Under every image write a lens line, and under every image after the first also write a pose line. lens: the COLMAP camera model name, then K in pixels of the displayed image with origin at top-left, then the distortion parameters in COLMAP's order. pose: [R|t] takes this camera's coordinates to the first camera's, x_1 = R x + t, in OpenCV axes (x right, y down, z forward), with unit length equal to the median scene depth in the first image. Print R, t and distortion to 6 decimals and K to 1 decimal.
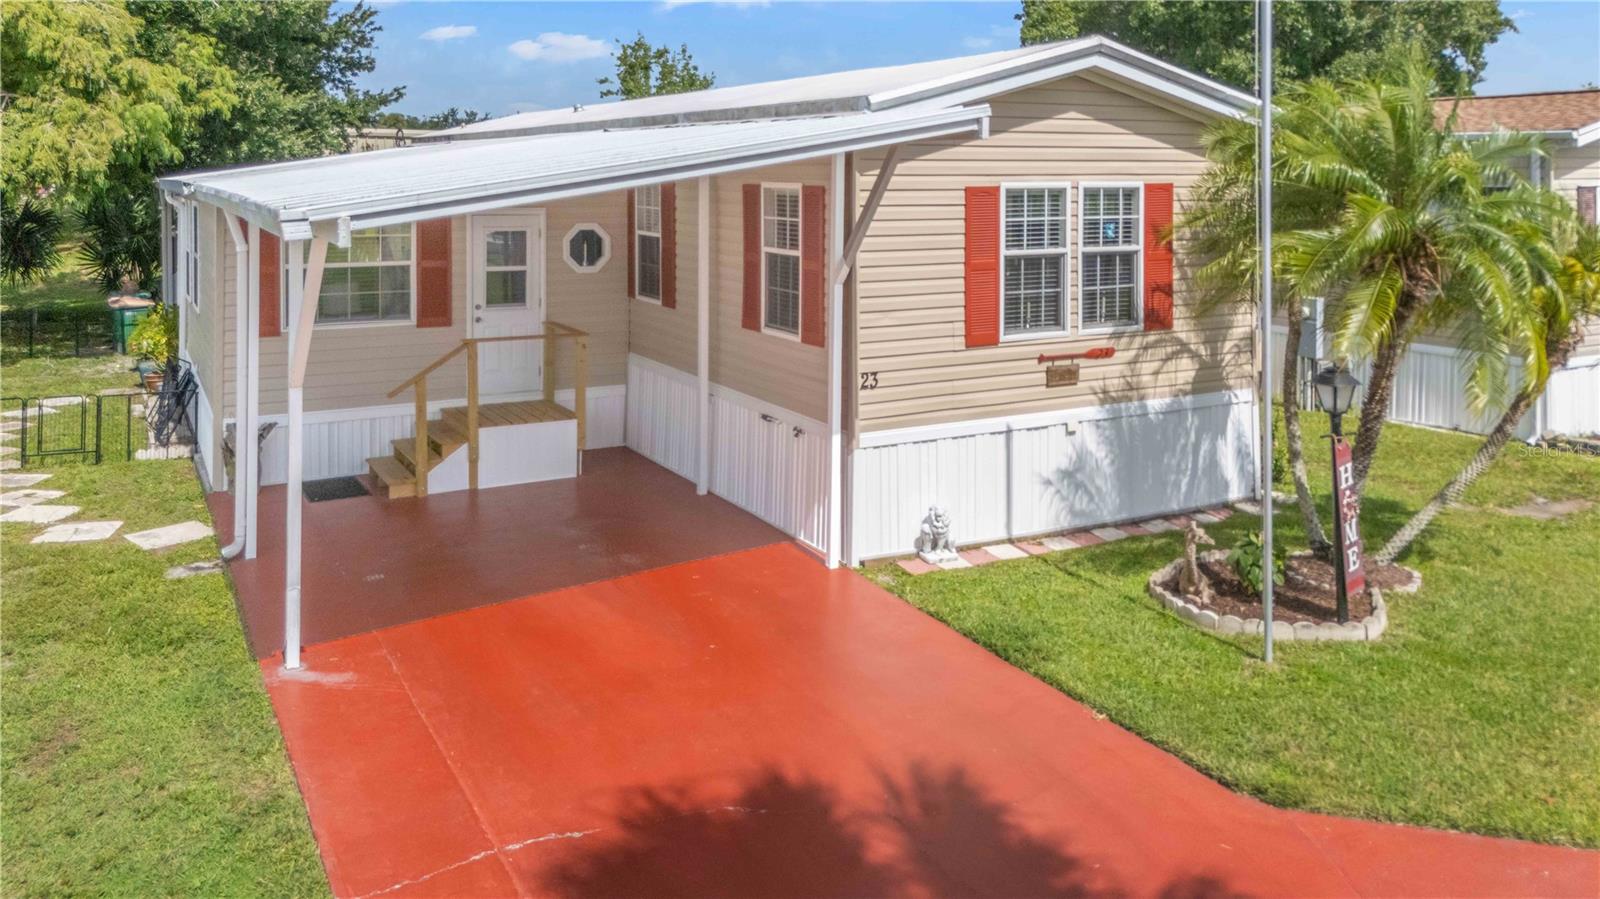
lens RADIAL K [[1274.3, 0, 794.1], [0, 1274.3, 491.2], [0, 0, 1]] dist [0.089496, -0.057016]
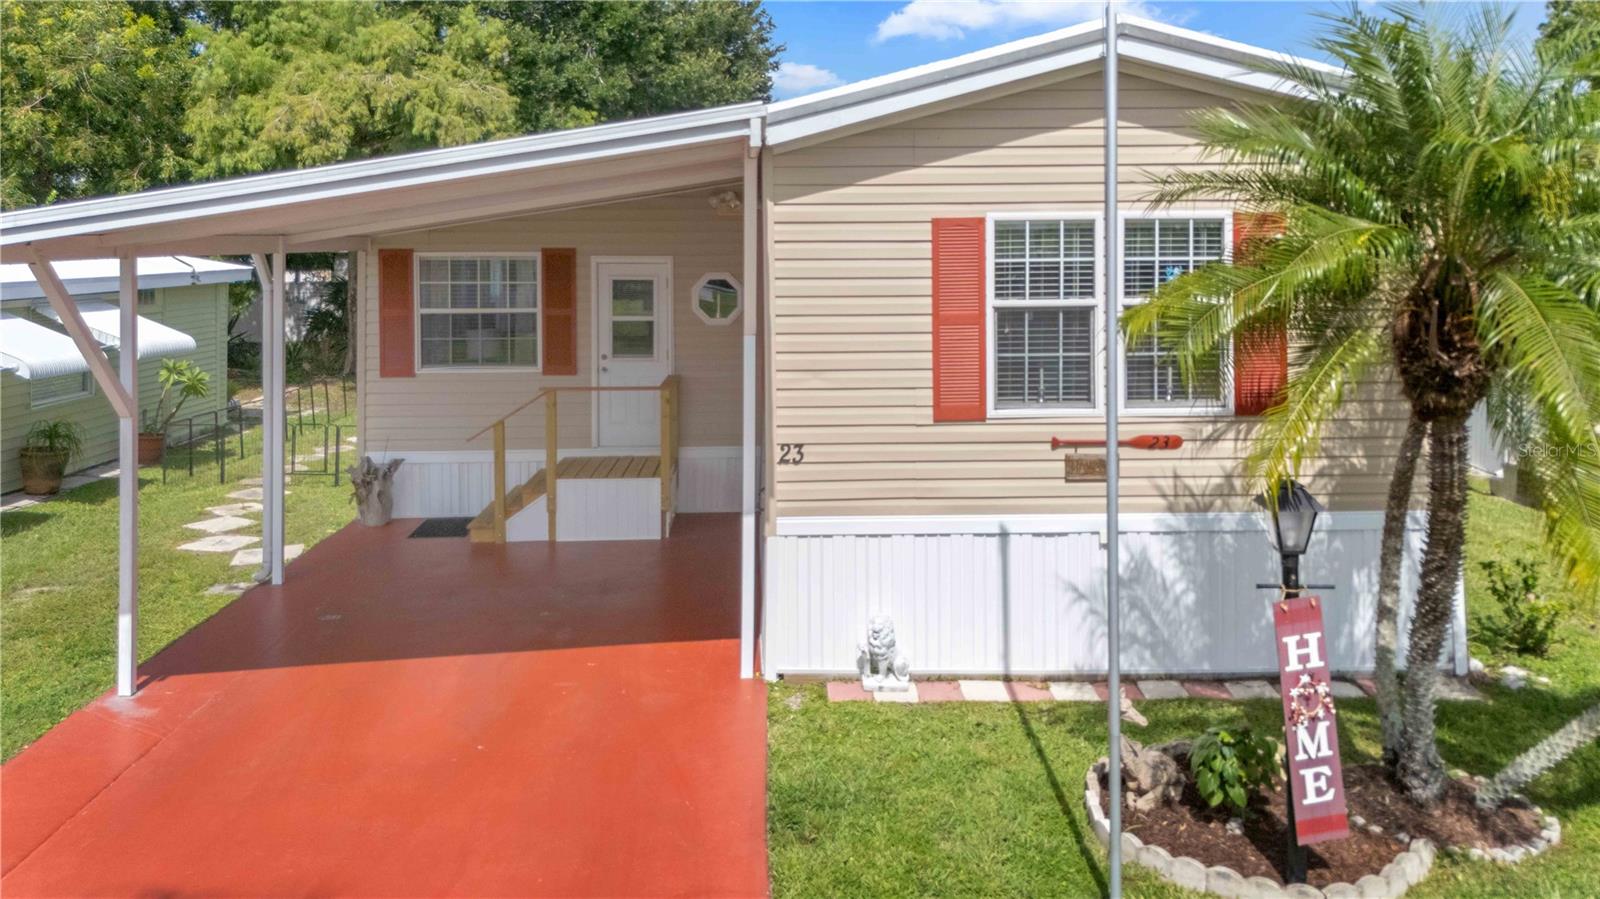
lens RADIAL K [[1274.3, 0, 794.1], [0, 1274.3, 491.2], [0, 0, 1]] dist [0.089496, -0.057016]
pose [[0.880737, 0.083134, -0.466252, 0.414910], [-0.107721, 0.993834, -0.026279, -0.039102], [0.461192, 0.073370, 0.884262, 0.263537]]
